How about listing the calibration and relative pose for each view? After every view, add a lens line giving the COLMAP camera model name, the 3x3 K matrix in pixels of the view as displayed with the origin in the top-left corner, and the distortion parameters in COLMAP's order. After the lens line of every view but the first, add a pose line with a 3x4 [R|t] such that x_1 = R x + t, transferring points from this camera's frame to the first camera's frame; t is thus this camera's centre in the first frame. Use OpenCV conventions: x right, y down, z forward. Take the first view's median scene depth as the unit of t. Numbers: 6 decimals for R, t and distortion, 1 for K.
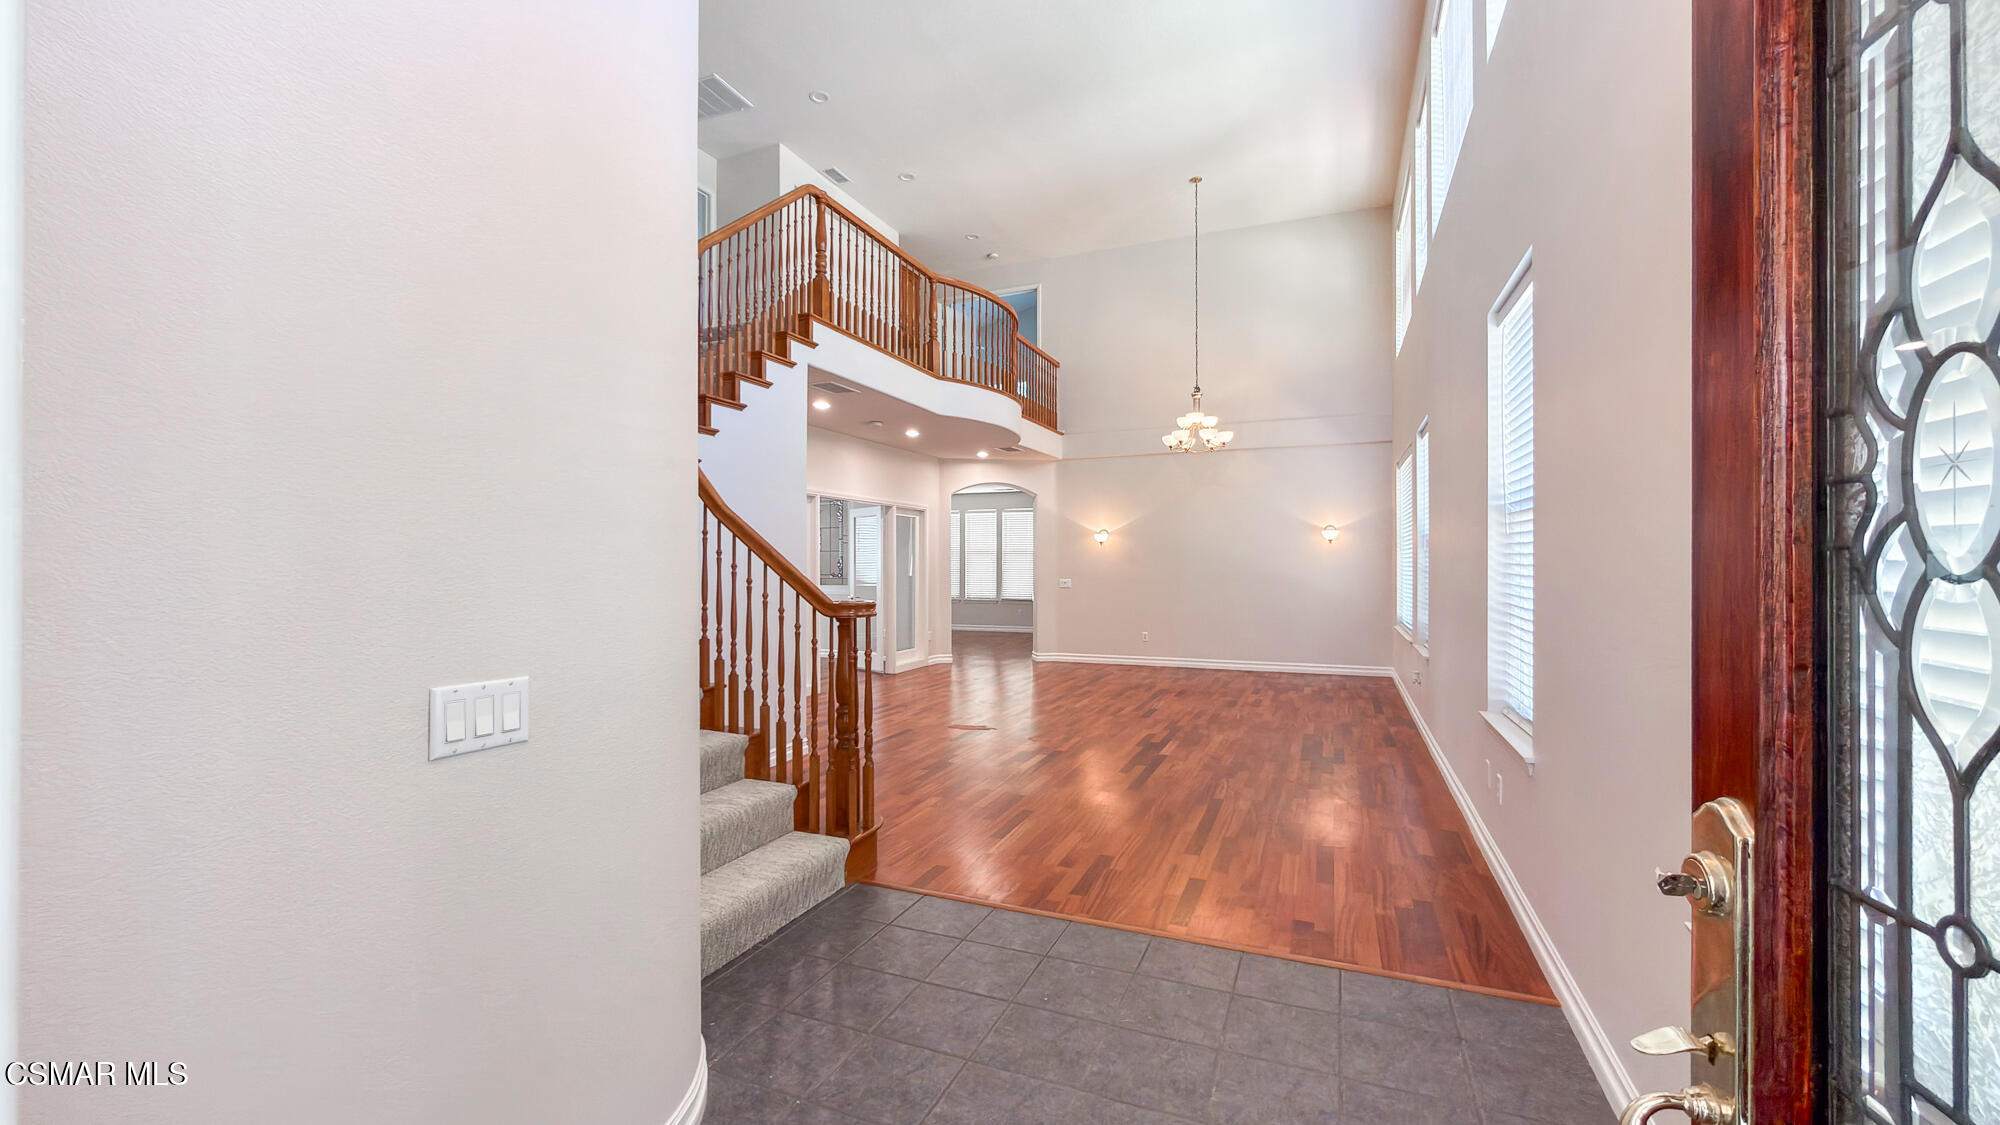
lens RADIAL K [[804.7, 0, 991.1], [0, 804.7, 563.9], [0, 0, 1]] dist [-0.000586, 0.000059]
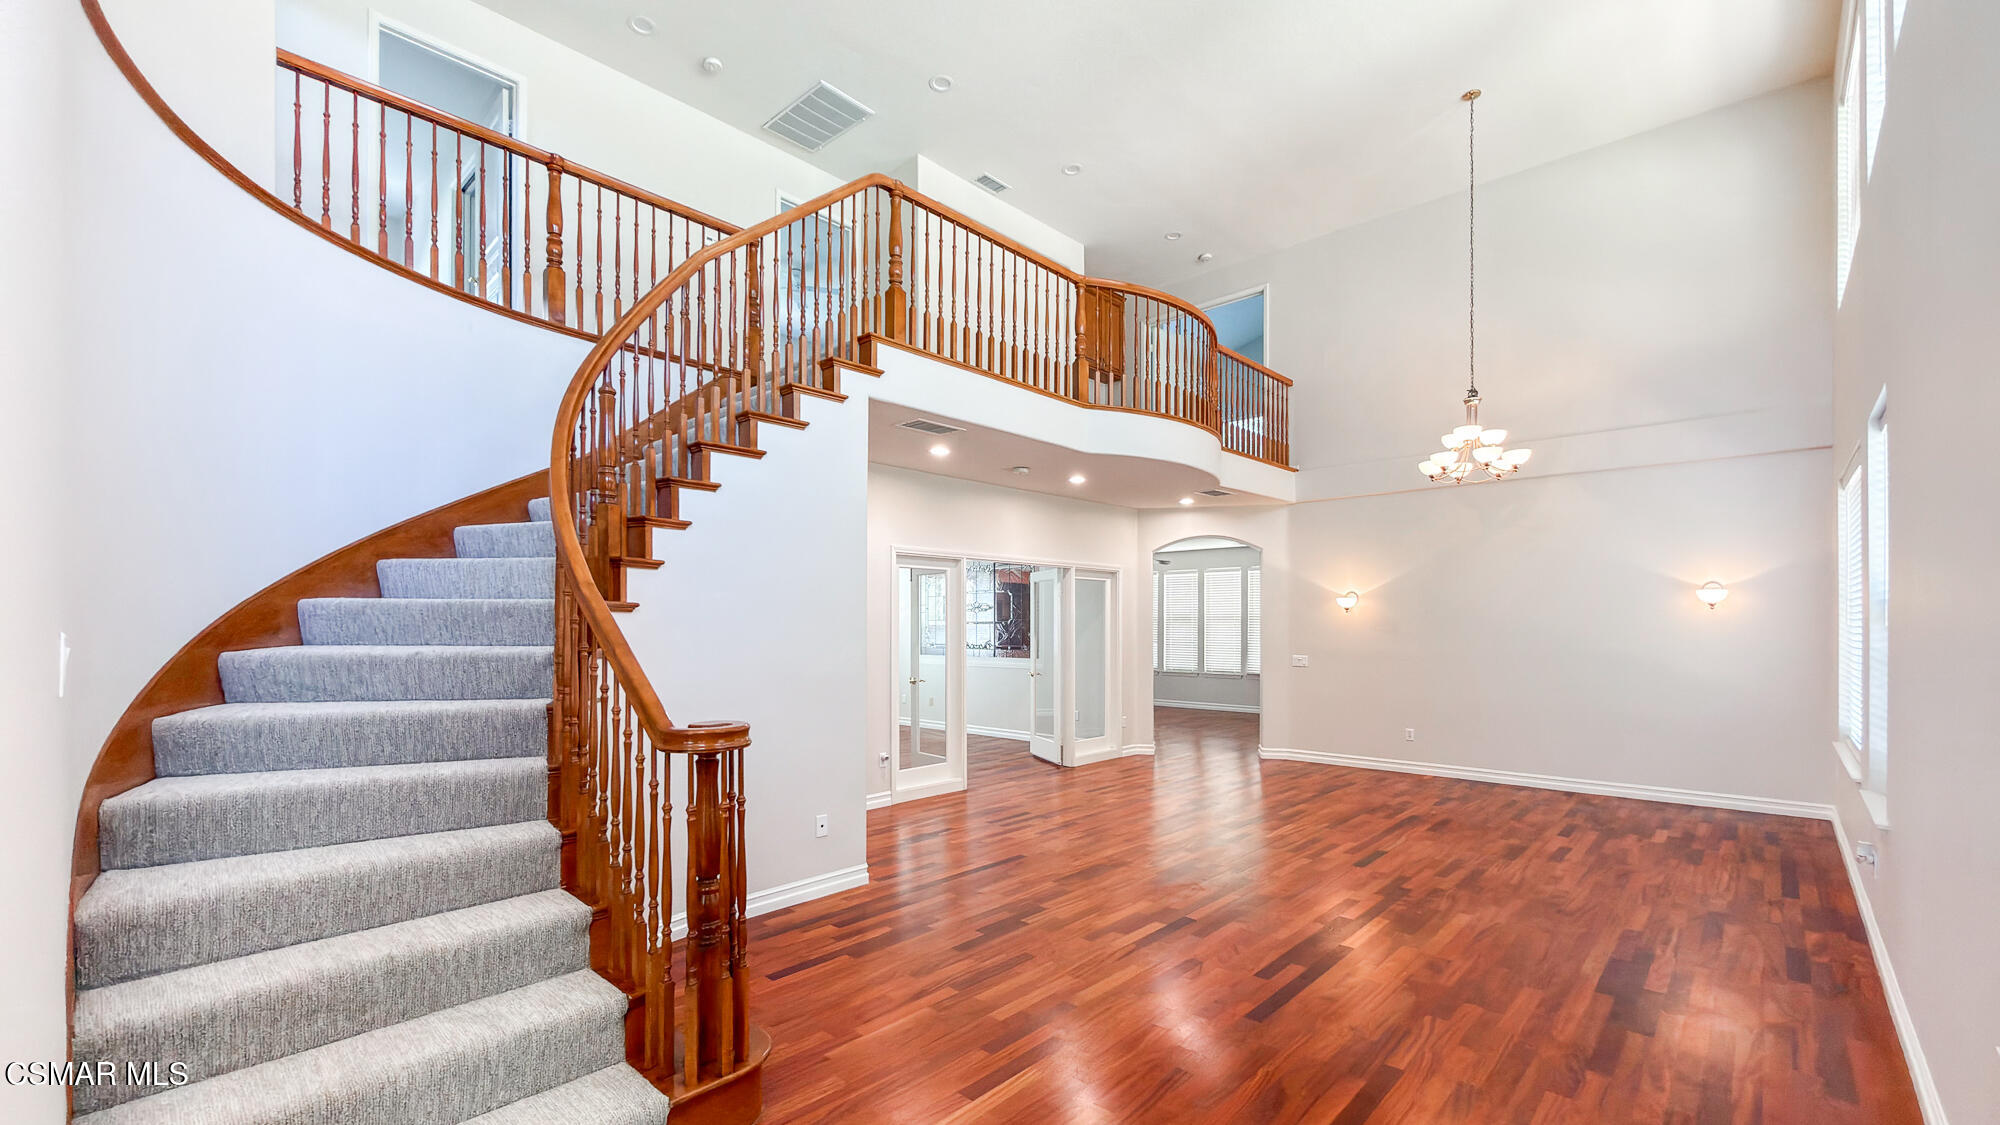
lens RADIAL K [[820.7, 0, 998.5], [0, 820.7, 624.2], [0, 0, 1]] dist [-0.000409, -0.000394]
pose [[0.938097, 0.000111, -0.346372, 0.119804], [0.000173, 1.000000, 0.000788, -0.015645], [0.346372, -0.000799, 0.938097, 0.188959]]
